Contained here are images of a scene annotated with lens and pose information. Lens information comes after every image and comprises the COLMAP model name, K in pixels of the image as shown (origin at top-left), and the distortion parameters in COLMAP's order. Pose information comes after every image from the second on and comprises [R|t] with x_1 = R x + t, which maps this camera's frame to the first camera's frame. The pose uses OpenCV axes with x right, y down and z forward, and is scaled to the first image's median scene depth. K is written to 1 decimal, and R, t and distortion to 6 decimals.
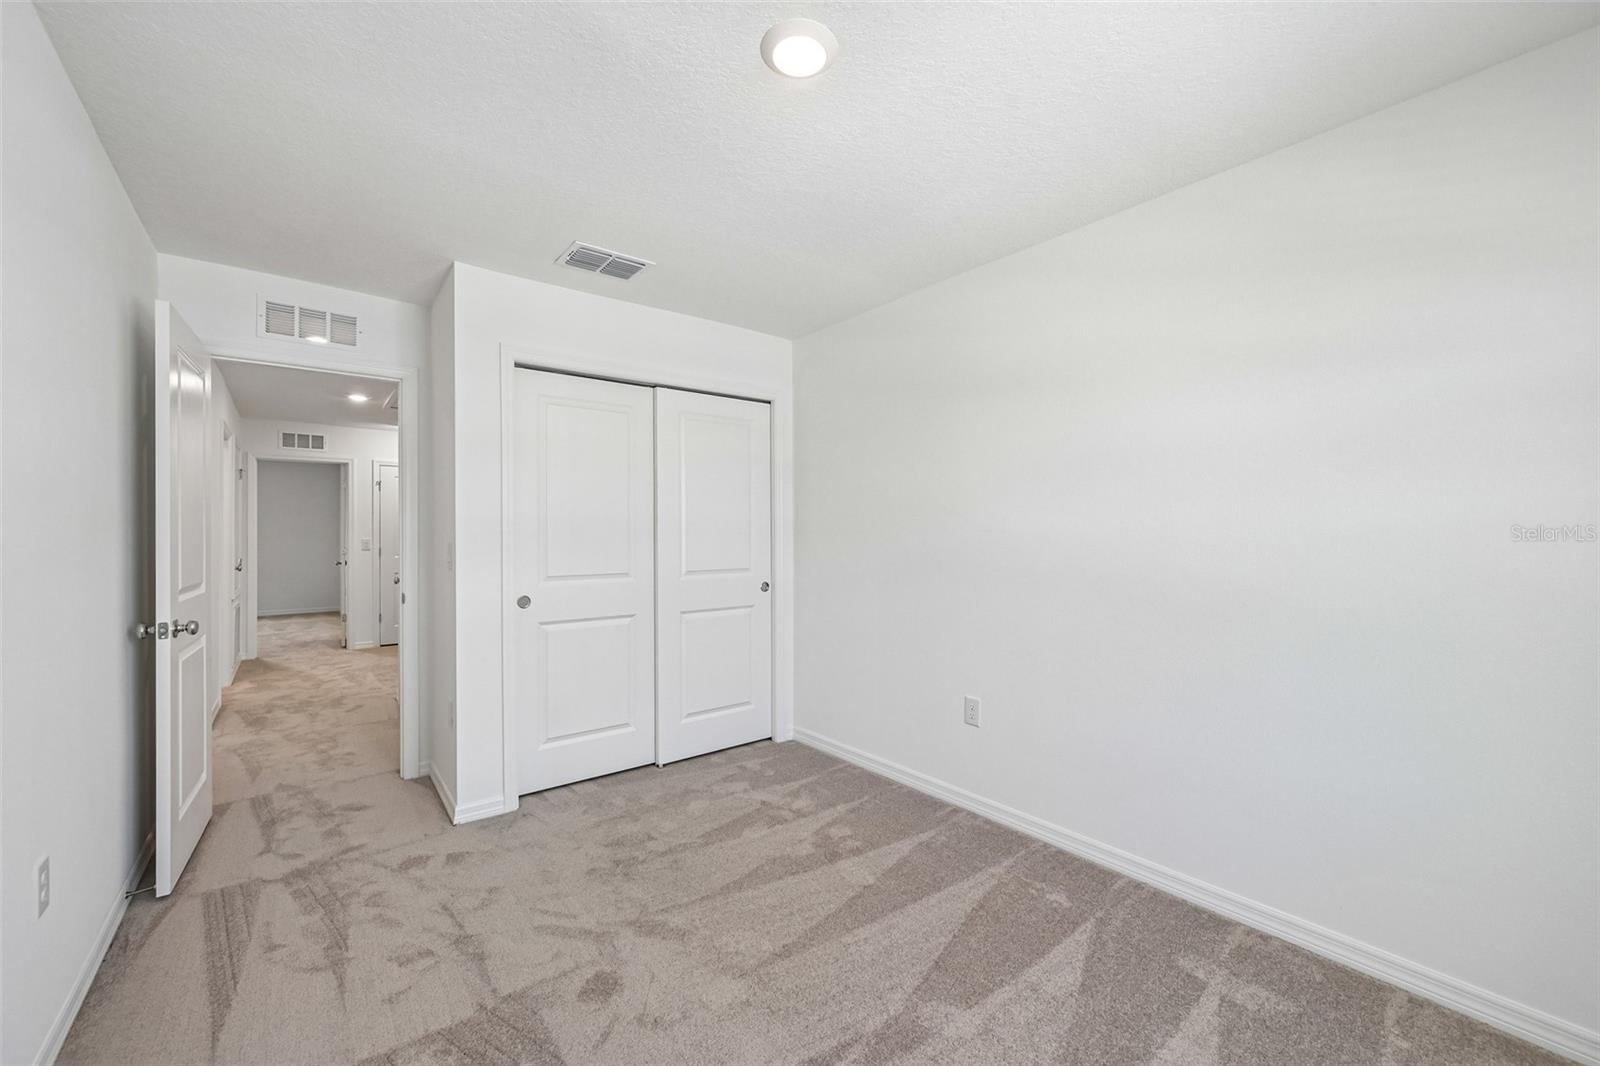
lens RADIAL K [[629.7, 0, 815.0], [0, 629.7, 539.0], [0, 0, 1]] dist [-0.000253, -0.001383]
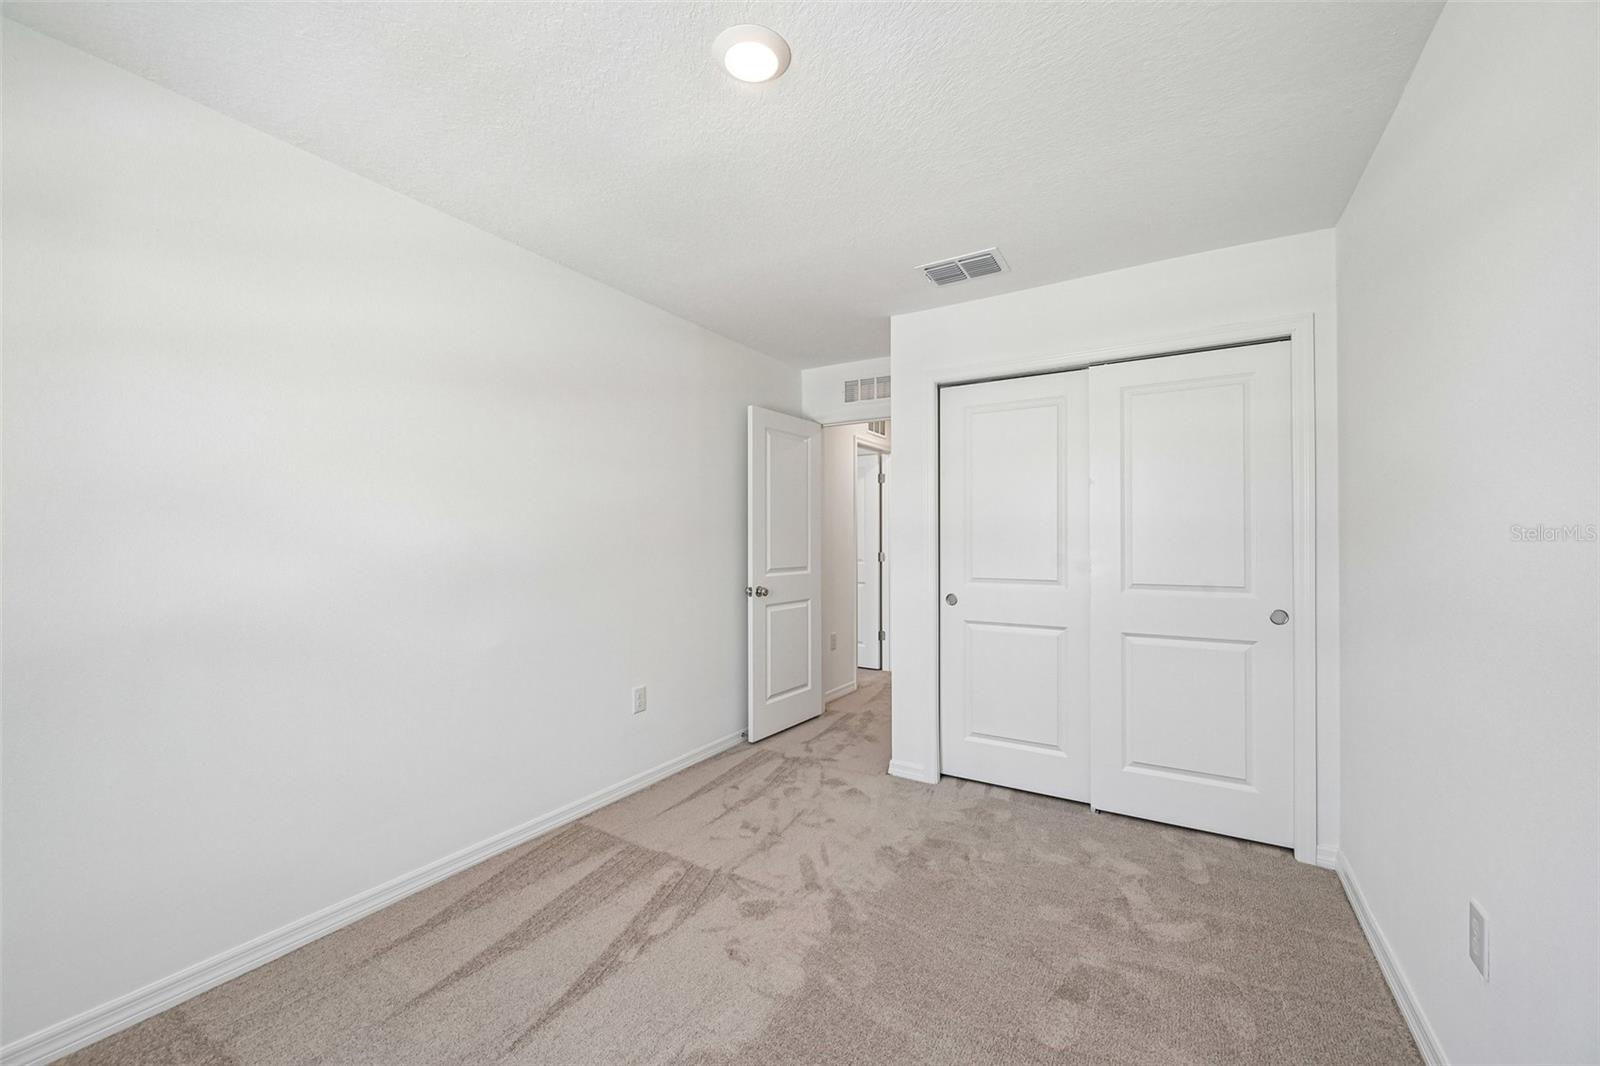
lens RADIAL K [[629.7, 0, 799.3], [0, 629.7, 536.5], [0, 0, 1]] dist [-0.000253, -0.001383]
pose [[0.335978, -0.000972, -0.941869, 0.533004], [-0.011614, 0.999919, -0.005175, -0.000645], [0.941798, 0.012678, 0.335940, 0.421212]]
